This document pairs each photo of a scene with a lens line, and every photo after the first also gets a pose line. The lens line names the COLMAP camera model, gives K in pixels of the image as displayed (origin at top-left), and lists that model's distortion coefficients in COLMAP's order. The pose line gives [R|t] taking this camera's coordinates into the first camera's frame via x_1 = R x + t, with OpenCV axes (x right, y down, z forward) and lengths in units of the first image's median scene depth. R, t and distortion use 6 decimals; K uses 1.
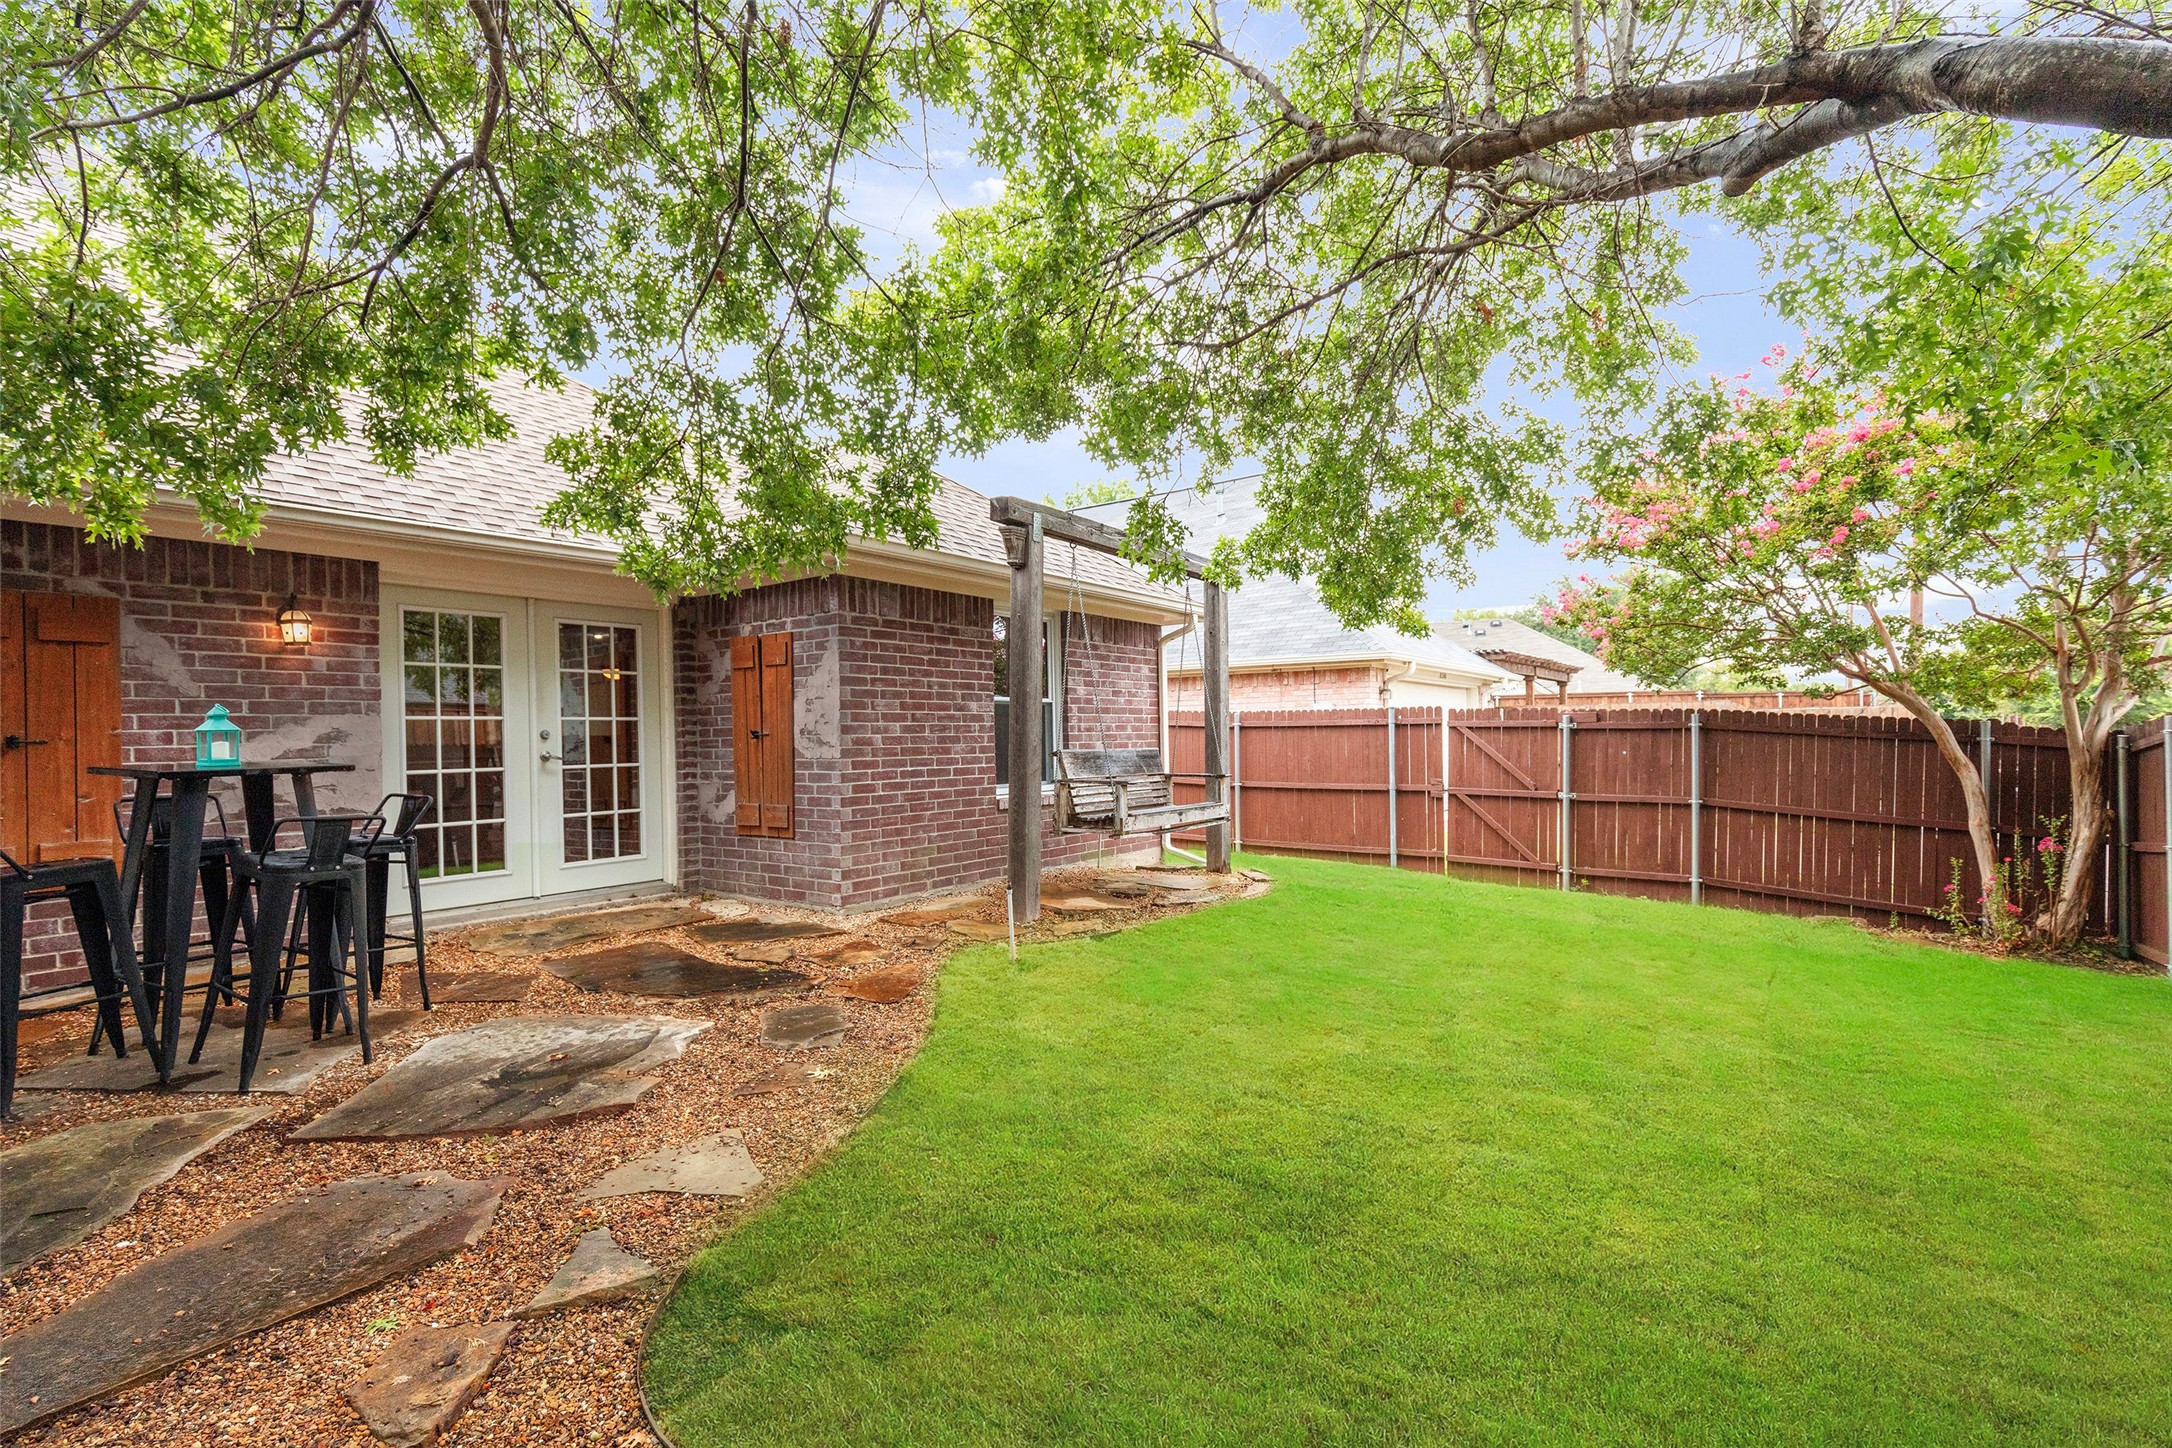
lens RADIAL K [[981.5, 0, 1094.8], [0, 981.5, 735.7], [0, 0, 1]] dist [0.001707, -0.000977]
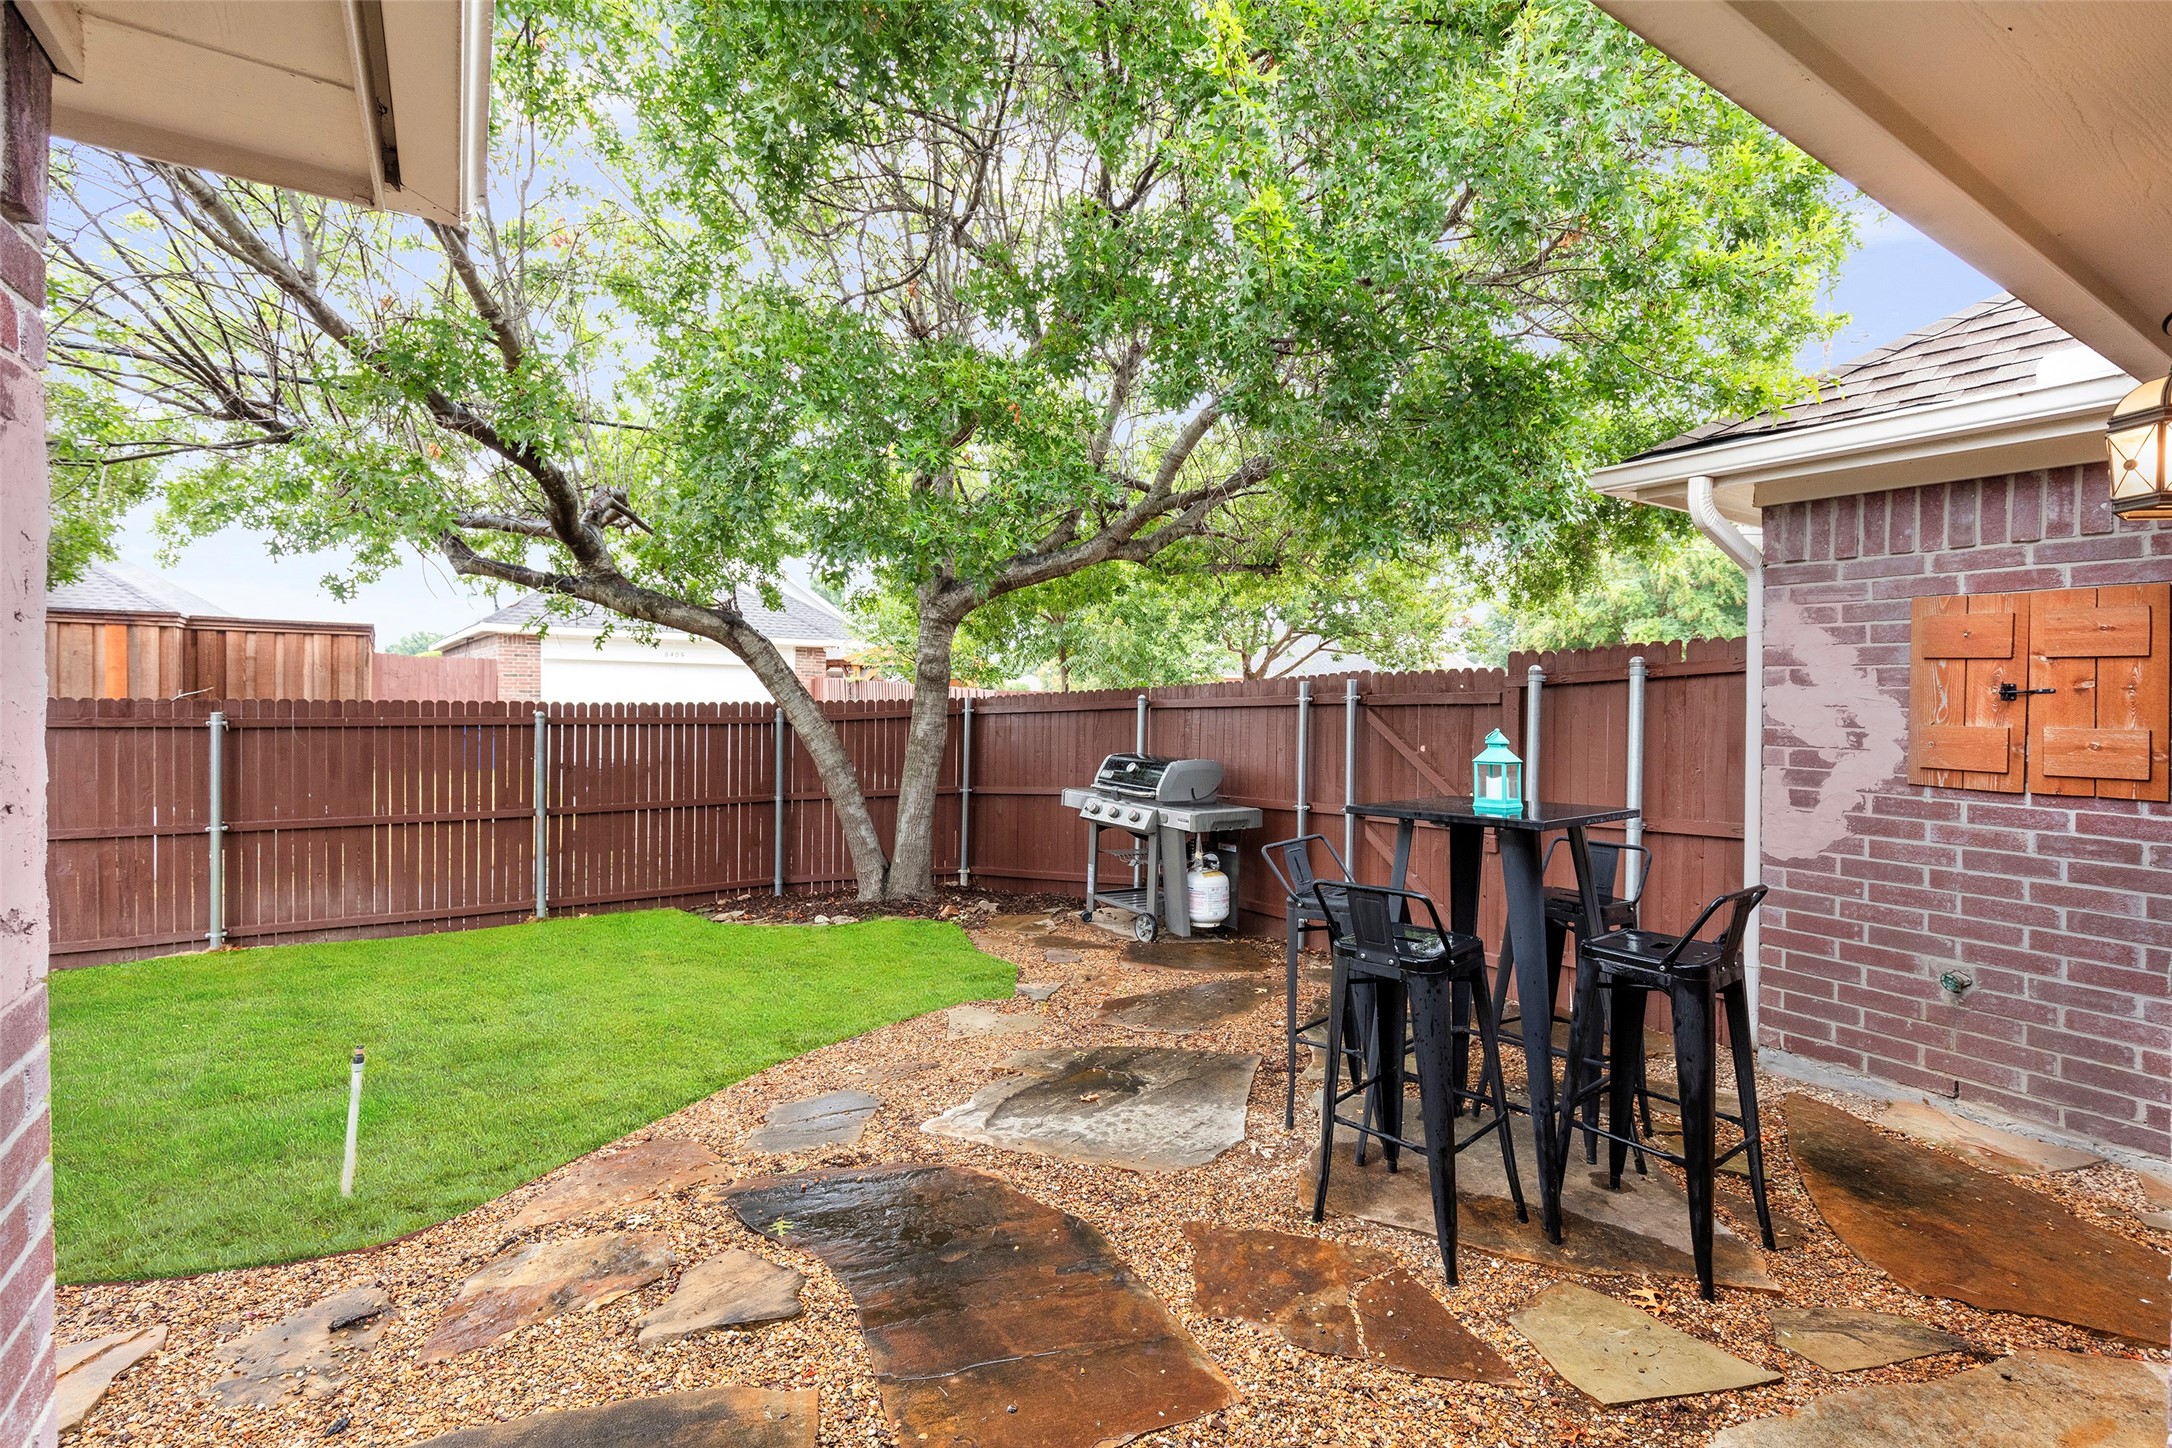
lens RADIAL K [[981.5, 0, 1082.1], [0, 981.5, 711.5], [0, 0, 1]] dist [0.001707, -0.000977]
pose [[-0.925897, -0.017194, 0.377385, -0.707719], [-0.008198, 0.999643, 0.025431, -0.047830], [-0.377688, 0.020453, -0.925707, 1.484888]]
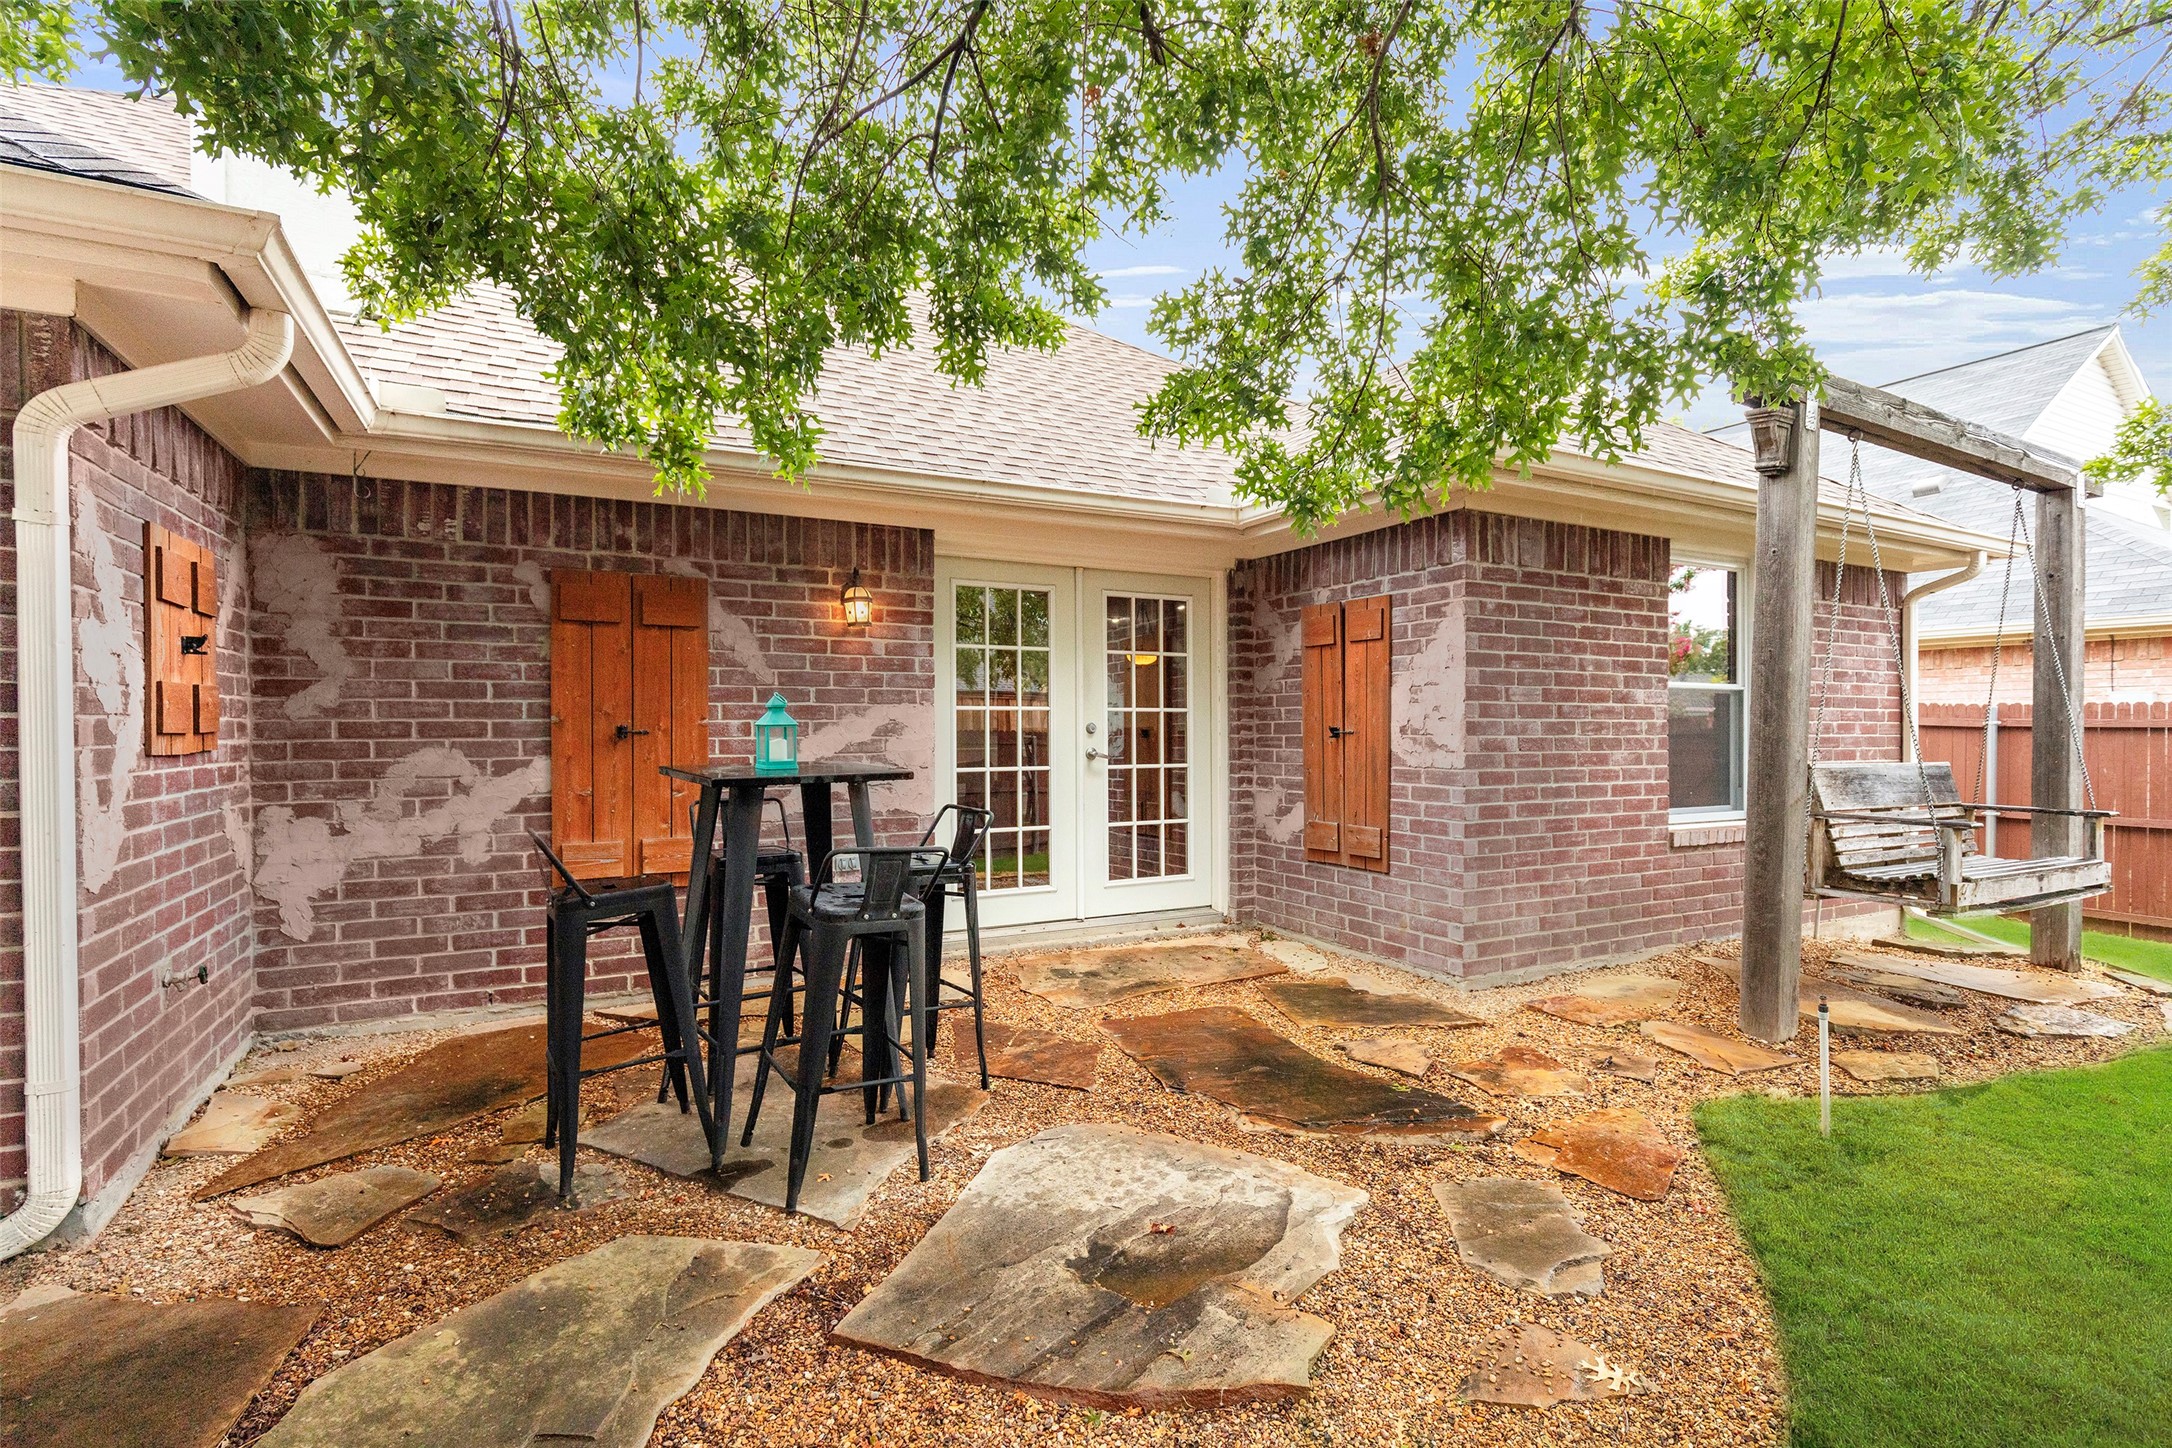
lens RADIAL K [[1017.0, 0, 1084.9], [0, 1017.0, 735.2], [0, 0, 1]] dist [-0.008408, 0.000987]
pose [[0.892244, 0.019496, -0.451133, -0.233833], [-0.014658, 0.999792, 0.014216, -0.010239], [0.451317, -0.006071, 0.892343, 0.297724]]
